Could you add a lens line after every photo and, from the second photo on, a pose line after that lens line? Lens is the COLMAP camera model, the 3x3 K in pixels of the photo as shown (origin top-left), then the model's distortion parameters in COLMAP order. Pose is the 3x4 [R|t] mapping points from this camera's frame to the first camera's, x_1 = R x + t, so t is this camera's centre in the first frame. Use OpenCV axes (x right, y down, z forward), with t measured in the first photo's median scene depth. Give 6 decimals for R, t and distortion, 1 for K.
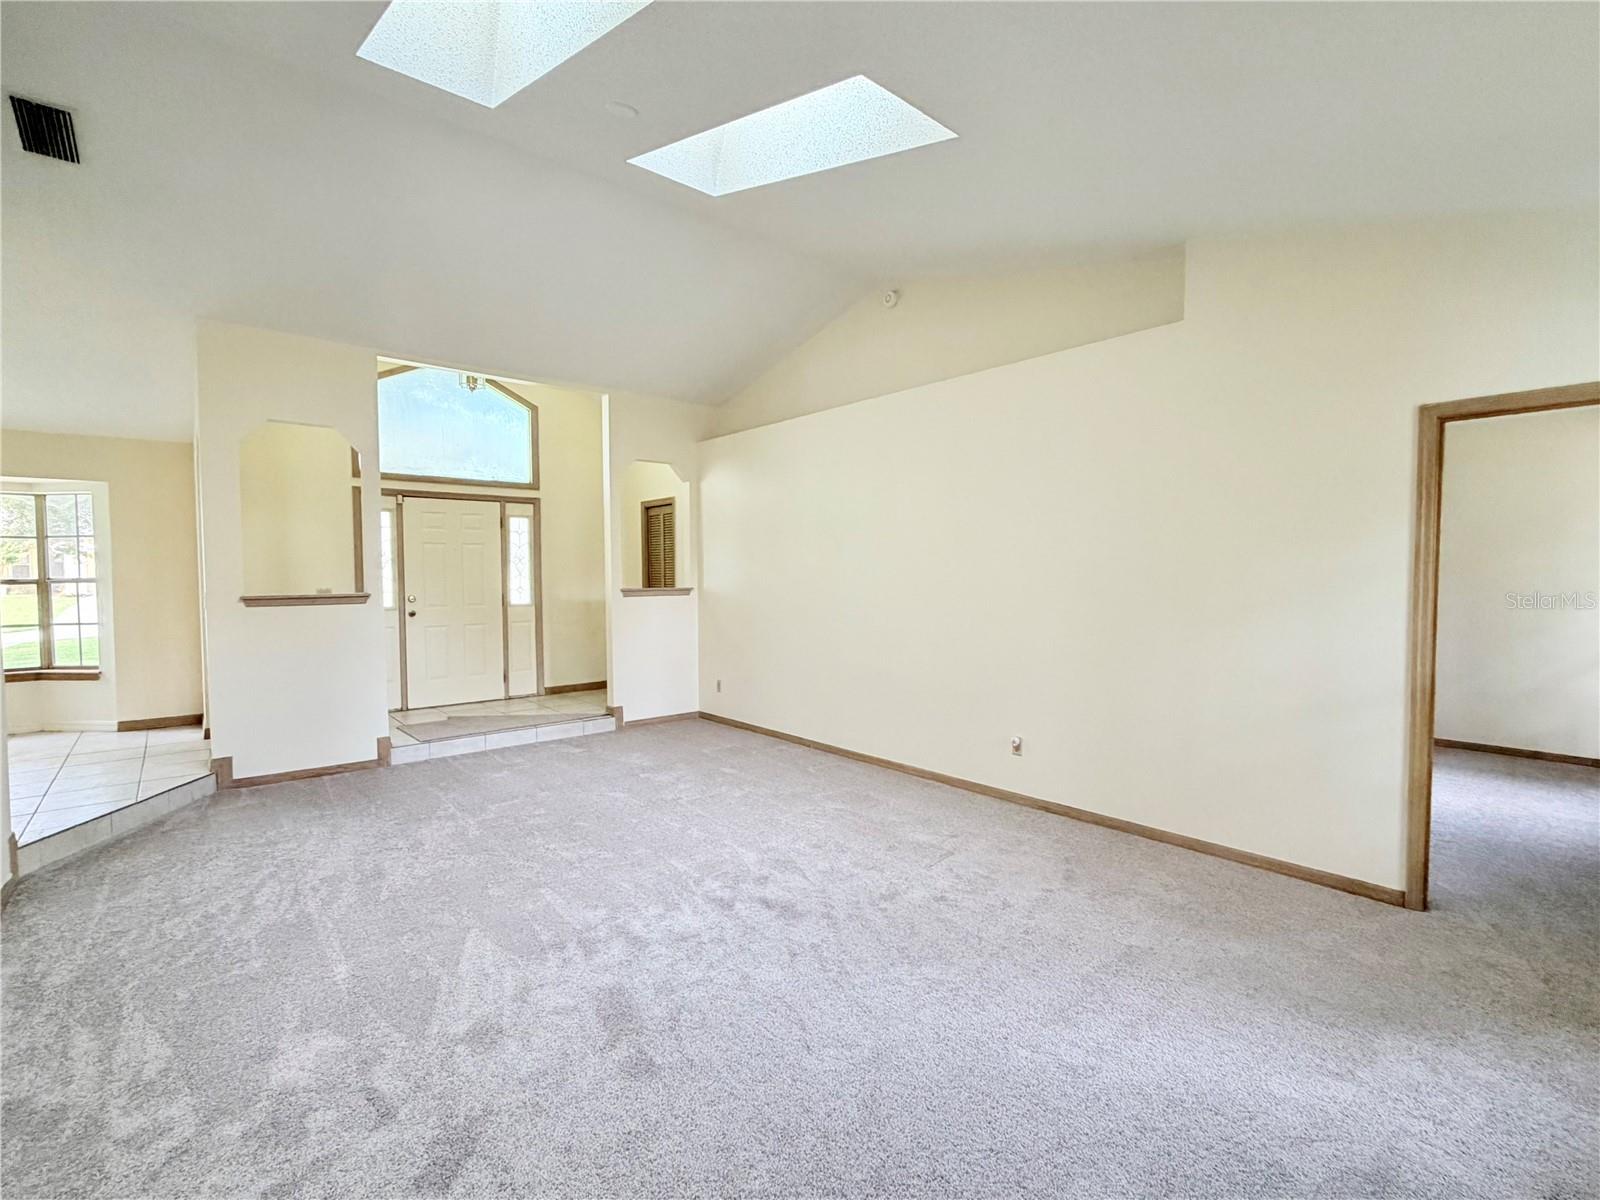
lens RADIAL K [[710.5, 0, 823.3], [0, 710.5, 601.2], [0, 0, 1]] dist [-0.015594, -0.000299]
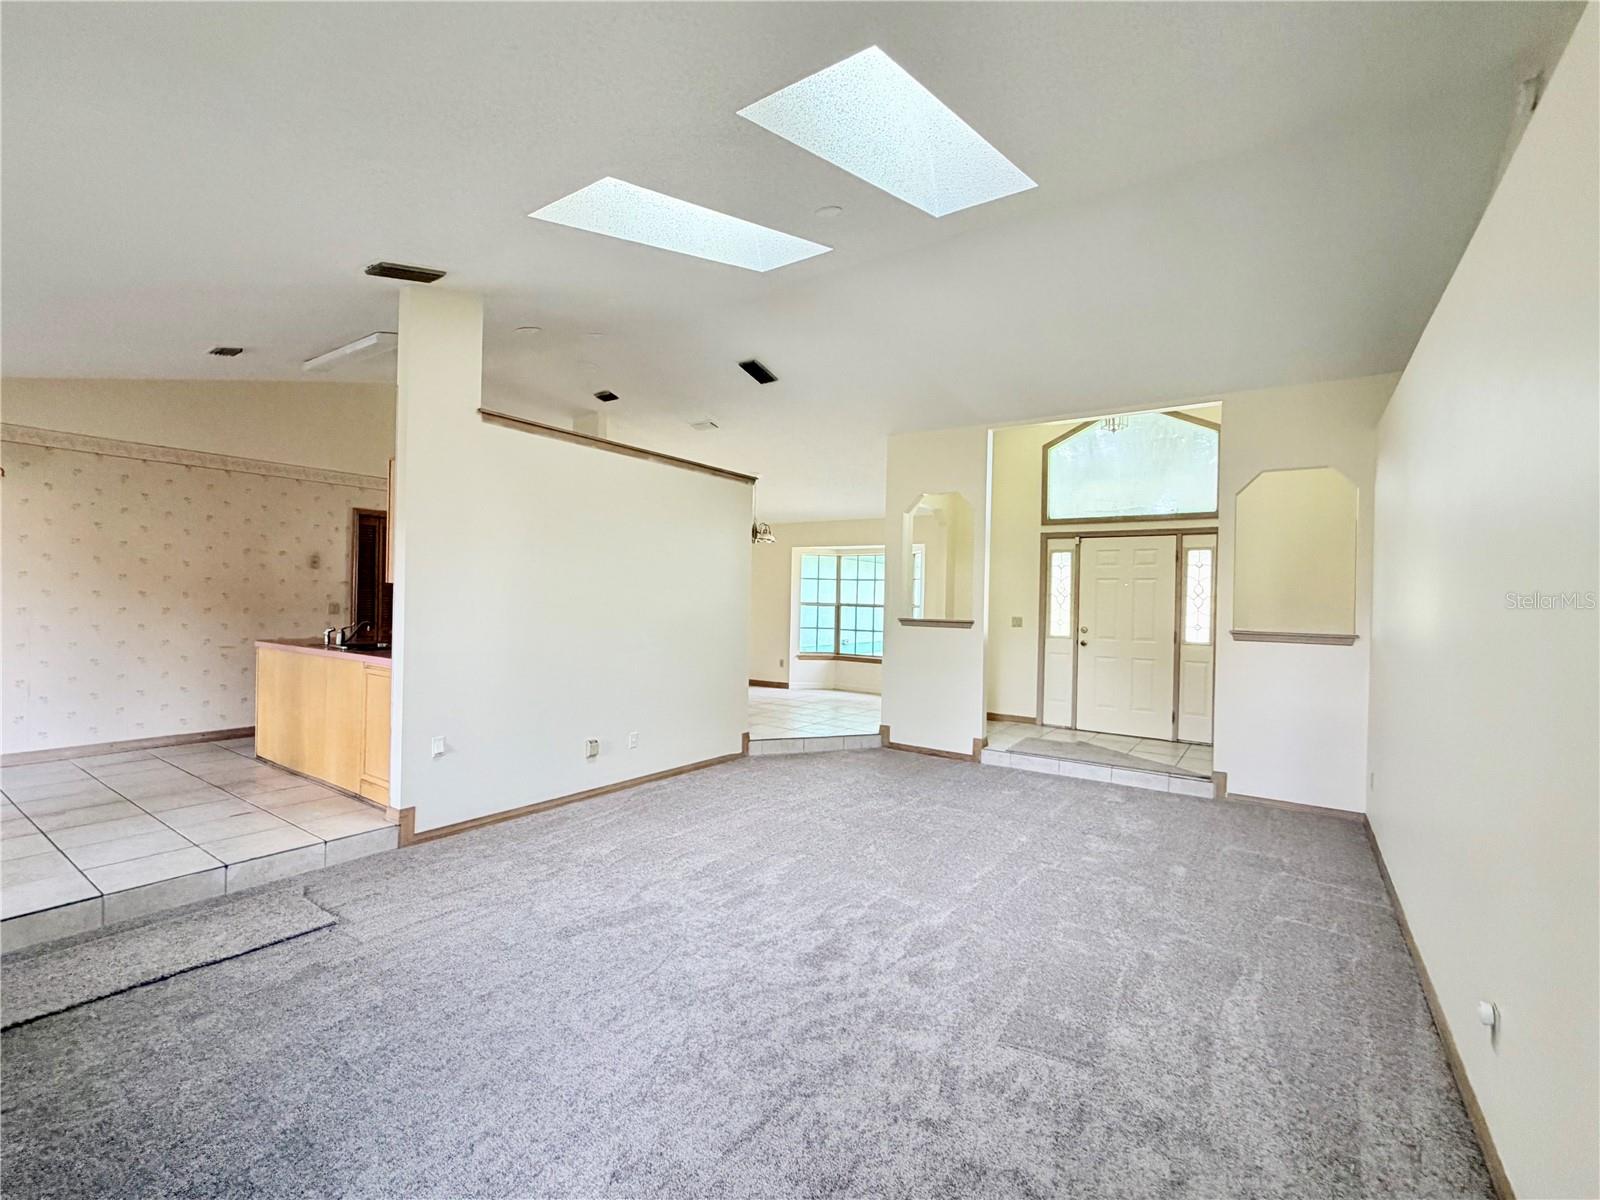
lens RADIAL K [[710.5, 0, 823.3], [0, 710.5, 601.2], [0, 0, 1]] dist [-0.015594, -0.000299]
pose [[0.251549, 0.012153, -0.967768, 0.404820], [-0.063358, 0.997983, -0.003936, -0.018513], [0.965768, 0.062306, 0.251812, 0.342430]]
